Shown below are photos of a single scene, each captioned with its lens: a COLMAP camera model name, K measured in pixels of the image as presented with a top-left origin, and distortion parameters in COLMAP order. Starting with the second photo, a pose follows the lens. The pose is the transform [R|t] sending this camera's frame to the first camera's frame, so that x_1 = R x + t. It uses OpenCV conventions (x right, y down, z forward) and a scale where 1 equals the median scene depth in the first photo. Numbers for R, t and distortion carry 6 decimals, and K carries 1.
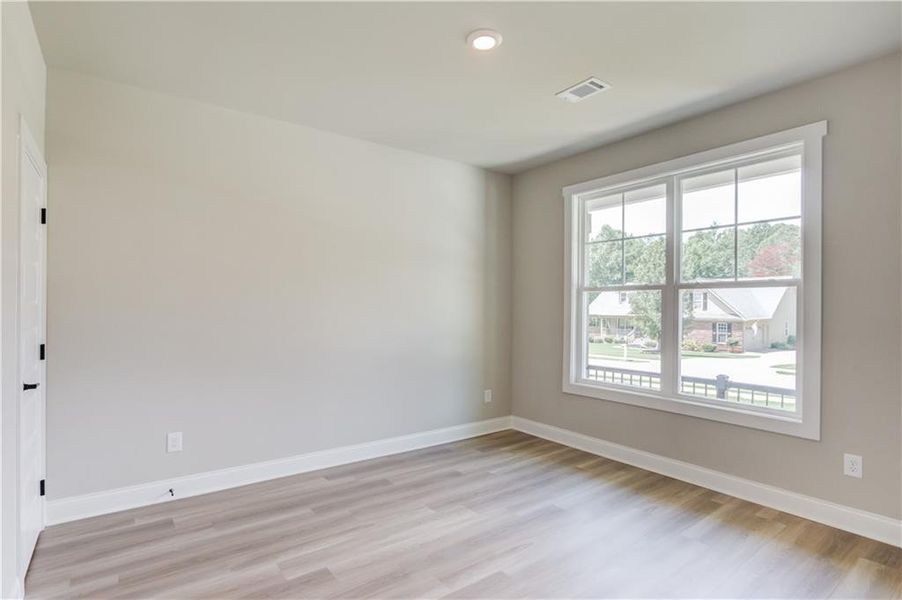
lens RADIAL K [[448.5, 0, 440.8], [0, 448.5, 301.1], [0, 0, 1]] dist [-0.002895, 0.018058]
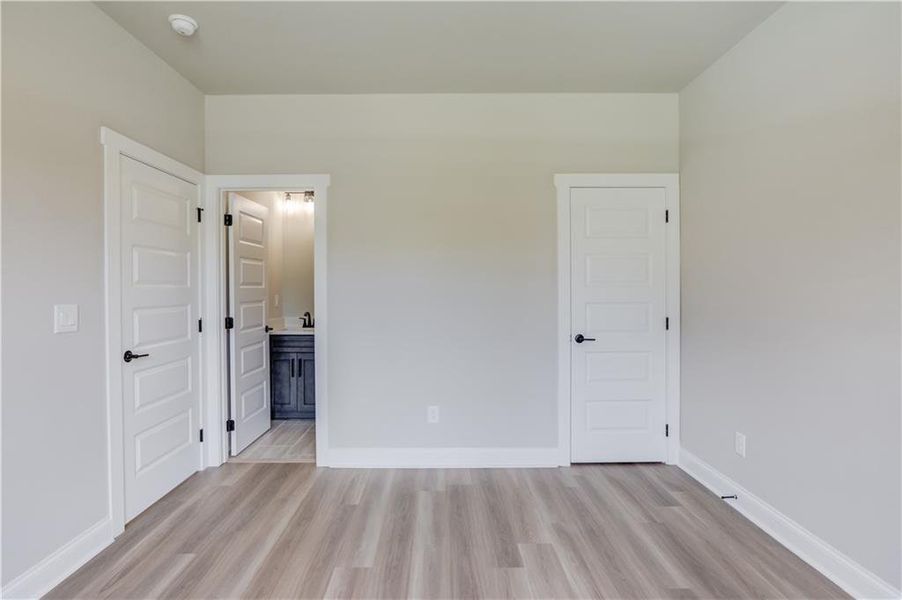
lens RADIAL K [[448.5, 0, 440.8], [0, 448.5, 301.1], [0, 0, 1]] dist [-0.002895, 0.018058]
pose [[-0.562260, 0.008409, -0.826918, 0.529842], [0.005425, 0.999964, 0.006480, 0.041700], [0.826943, -0.000843, -0.562286, 1.239541]]
